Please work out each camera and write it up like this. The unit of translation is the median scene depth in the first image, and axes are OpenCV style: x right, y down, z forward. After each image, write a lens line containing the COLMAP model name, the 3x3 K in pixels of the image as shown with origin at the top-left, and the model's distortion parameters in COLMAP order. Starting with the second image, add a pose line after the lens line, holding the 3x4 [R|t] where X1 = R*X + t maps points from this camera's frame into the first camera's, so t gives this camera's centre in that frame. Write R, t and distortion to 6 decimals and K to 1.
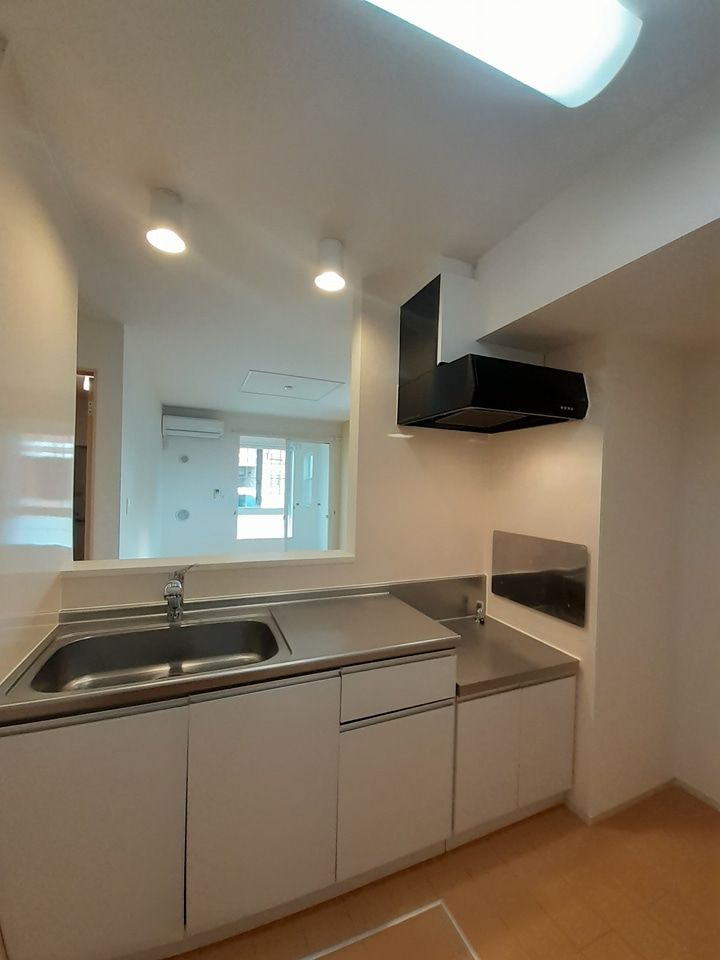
lens RADIAL K [[384.3, 0, 356.7], [0, 384.3, 484.3], [0, 0, 1]] dist [-0.000559, -0.000164]
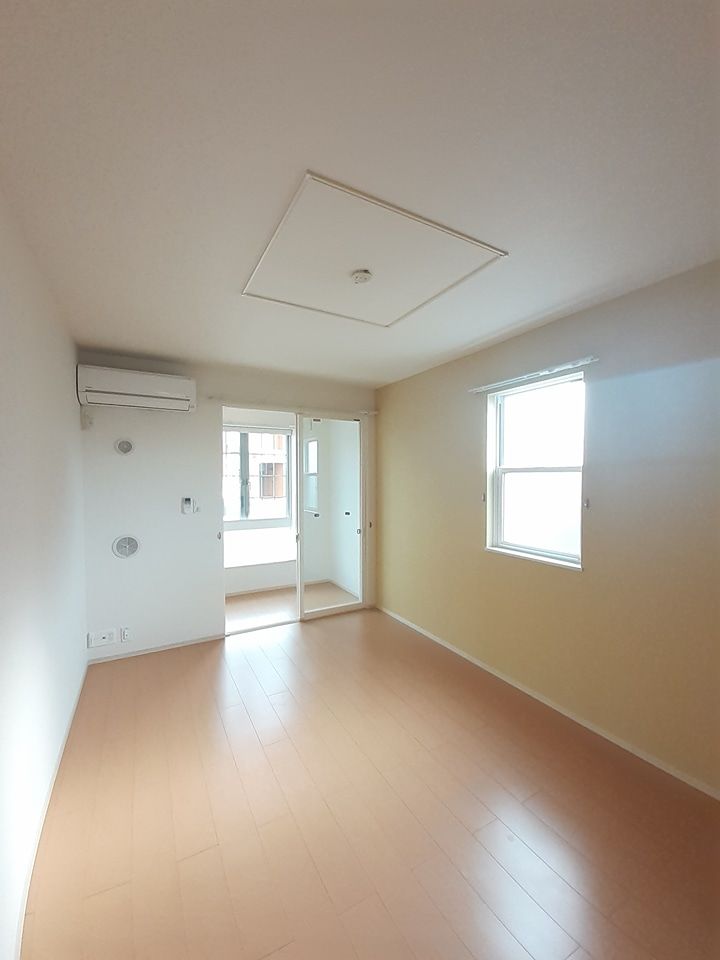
lens RADIAL K [[379.6, 0, 356.4], [0, 379.6, 486.1], [0, 0, 1]] dist [0.000477, 0.000031]
pose [[0.993454, -0.032620, 0.109475, -0.168417], [0.029863, 0.999197, 0.026731, -0.012788], [-0.110259, -0.023287, 0.993630, 0.393456]]
